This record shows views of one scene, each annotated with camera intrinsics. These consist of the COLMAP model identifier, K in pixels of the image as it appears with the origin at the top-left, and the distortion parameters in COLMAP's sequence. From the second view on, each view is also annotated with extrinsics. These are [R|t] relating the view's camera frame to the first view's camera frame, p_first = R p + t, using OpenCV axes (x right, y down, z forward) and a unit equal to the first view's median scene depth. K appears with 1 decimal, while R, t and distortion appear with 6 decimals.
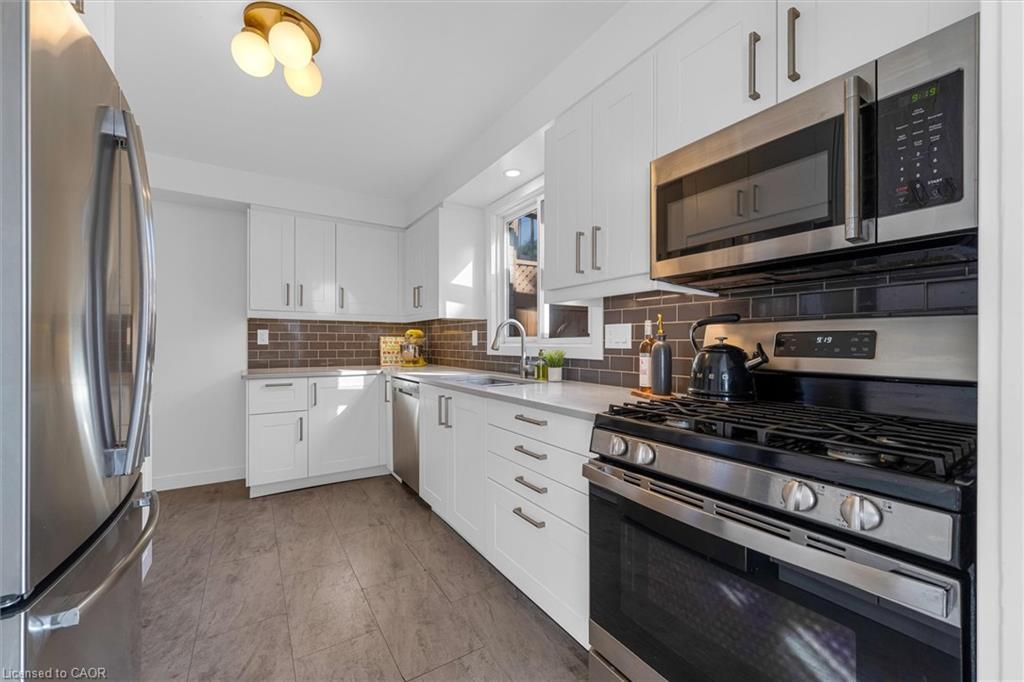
lens RADIAL K [[414.7, 0, 512.0], [0, 414.7, 341.0], [0, 0, 1]] dist [0.001021, 0.000064]
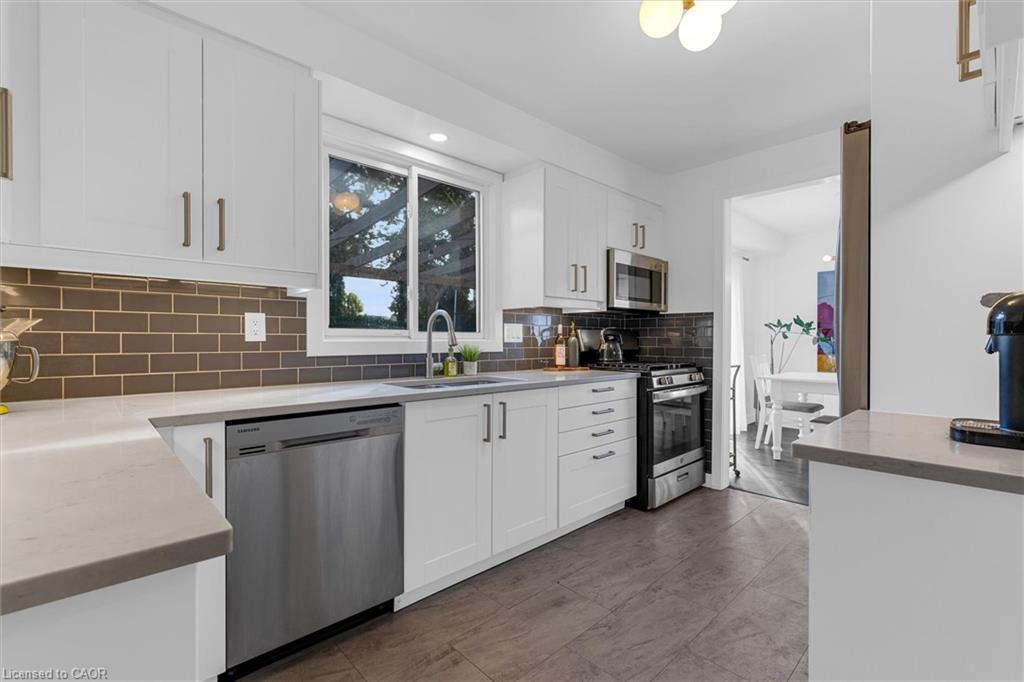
lens RADIAL K [[453.3, 0, 512.0], [0, 453.3, 341.0], [0, 0, 1]] dist [-0.000767, -0.000097]
pose [[-0.191731, -0.005655, 0.981431, -1.114694], [-0.007602, 0.999962, 0.004276, 0.007441], [-0.981418, -0.006641, -0.191766, 1.224326]]
